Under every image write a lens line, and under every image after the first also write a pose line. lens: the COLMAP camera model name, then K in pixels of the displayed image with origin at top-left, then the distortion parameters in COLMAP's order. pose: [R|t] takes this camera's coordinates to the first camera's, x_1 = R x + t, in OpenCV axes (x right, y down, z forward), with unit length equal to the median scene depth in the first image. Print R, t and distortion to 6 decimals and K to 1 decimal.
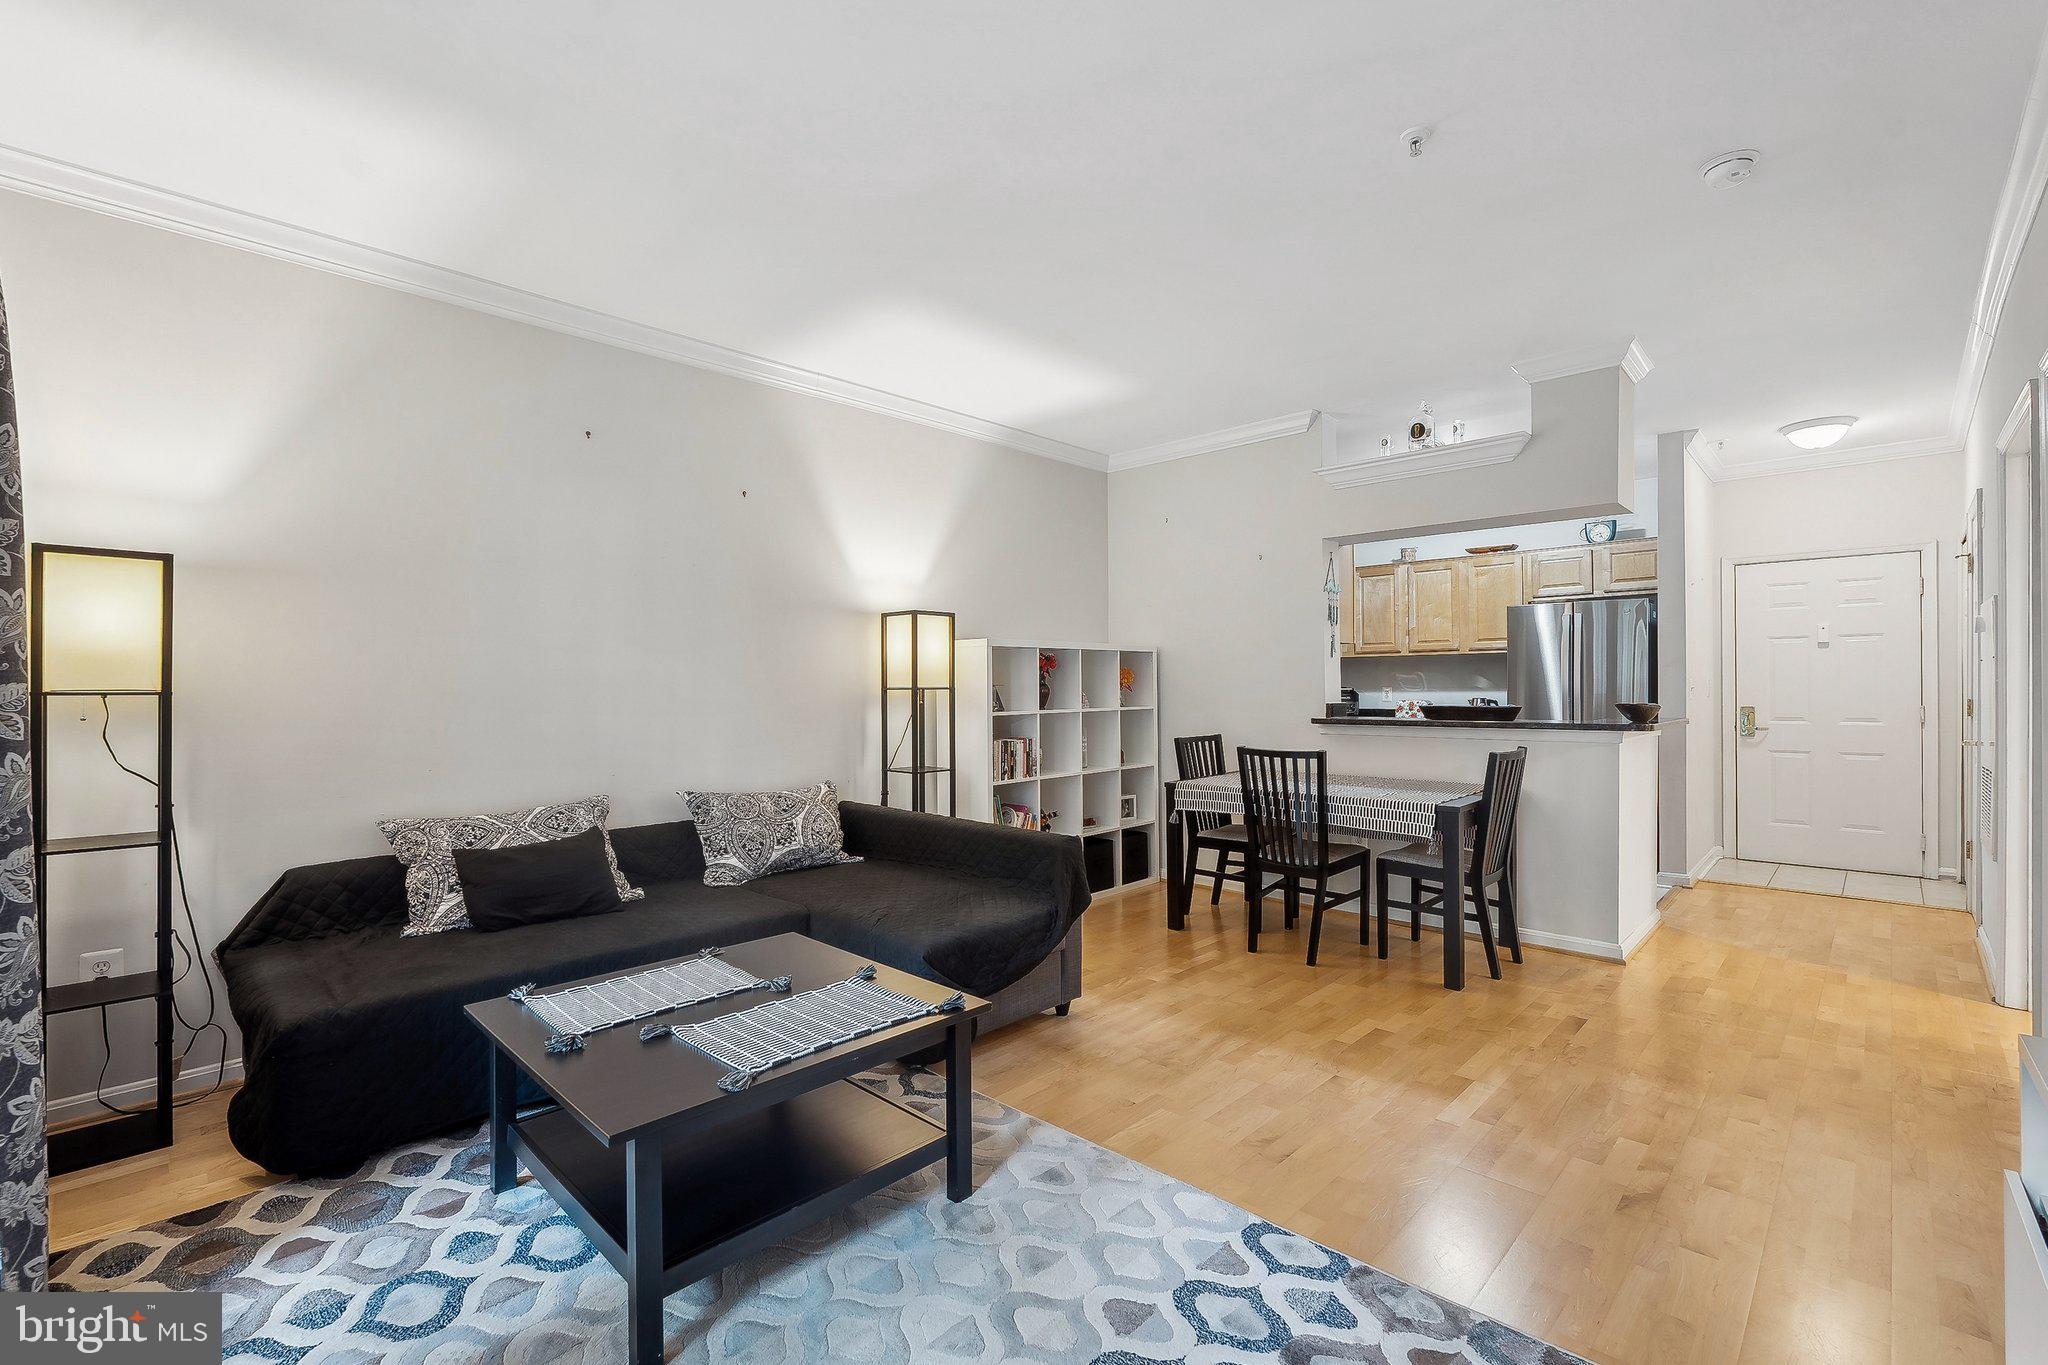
lens RADIAL K [[893.2, 0, 1025.7], [0, 893.2, 688.4], [0, 0, 1]] dist [-0.013104, 0.000025]
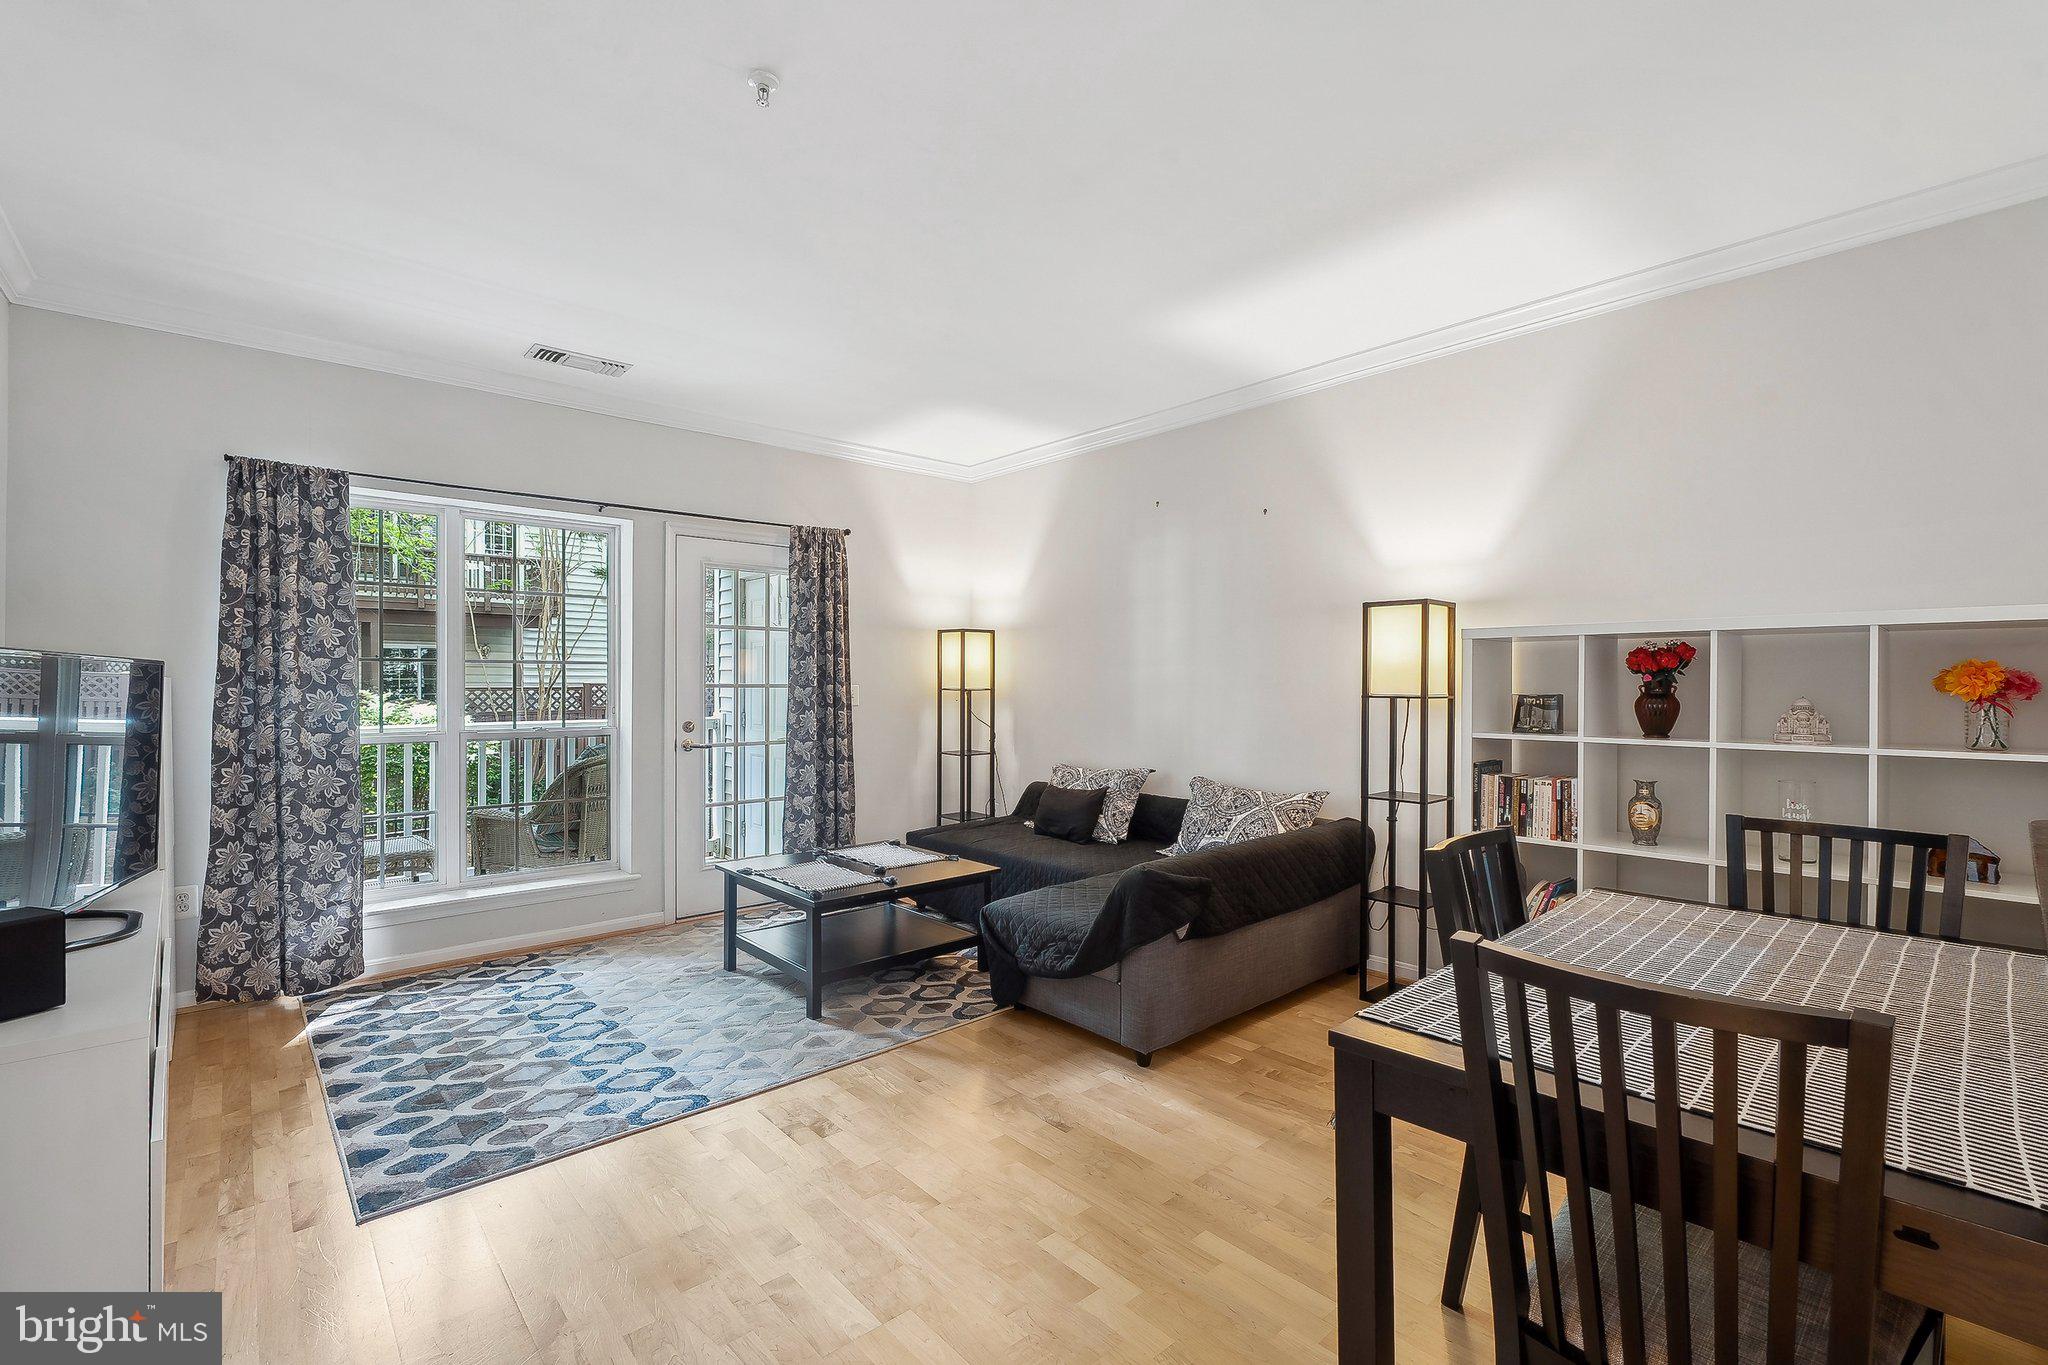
lens RADIAL K [[892.2, 0, 1024.5], [0, 892.2, 685.4], [0, 0, 1]] dist [-0.007137, 0.000112]
pose [[-0.074109, 0.010829, -0.997191, 0.736370], [-0.002560, 0.999936, 0.011049, -0.018702], [0.997247, 0.003372, -0.074076, 0.745408]]
